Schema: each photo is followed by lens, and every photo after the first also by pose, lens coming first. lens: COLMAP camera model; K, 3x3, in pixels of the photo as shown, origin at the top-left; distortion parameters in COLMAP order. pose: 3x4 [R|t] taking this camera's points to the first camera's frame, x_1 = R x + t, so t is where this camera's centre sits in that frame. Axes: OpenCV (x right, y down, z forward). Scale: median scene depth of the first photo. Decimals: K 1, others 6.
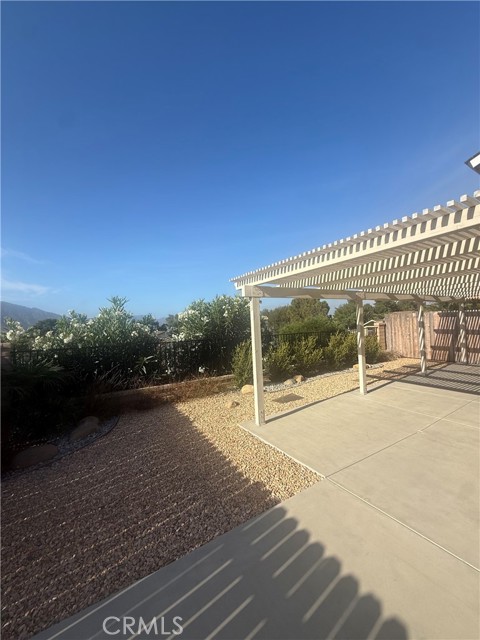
lens RADIAL K [[256.6, 0, 242.0], [0, 256.6, 320.8], [0, 0, 1]] dist [-0.001806, -0.000115]
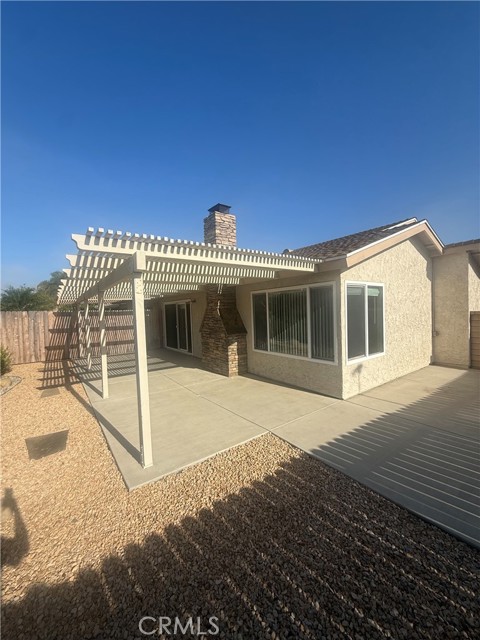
lens RADIAL K [[256.6, 0, 238.9], [0, 256.6, 319.7], [0, 0, 1]] dist [-0.001806, -0.000115]
pose [[-0.082526, 0.004287, 0.996580, -0.574633], [0.021008, 0.999776, -0.002562, 0.030698], [-0.996367, 0.020725, -0.082597, 0.752825]]
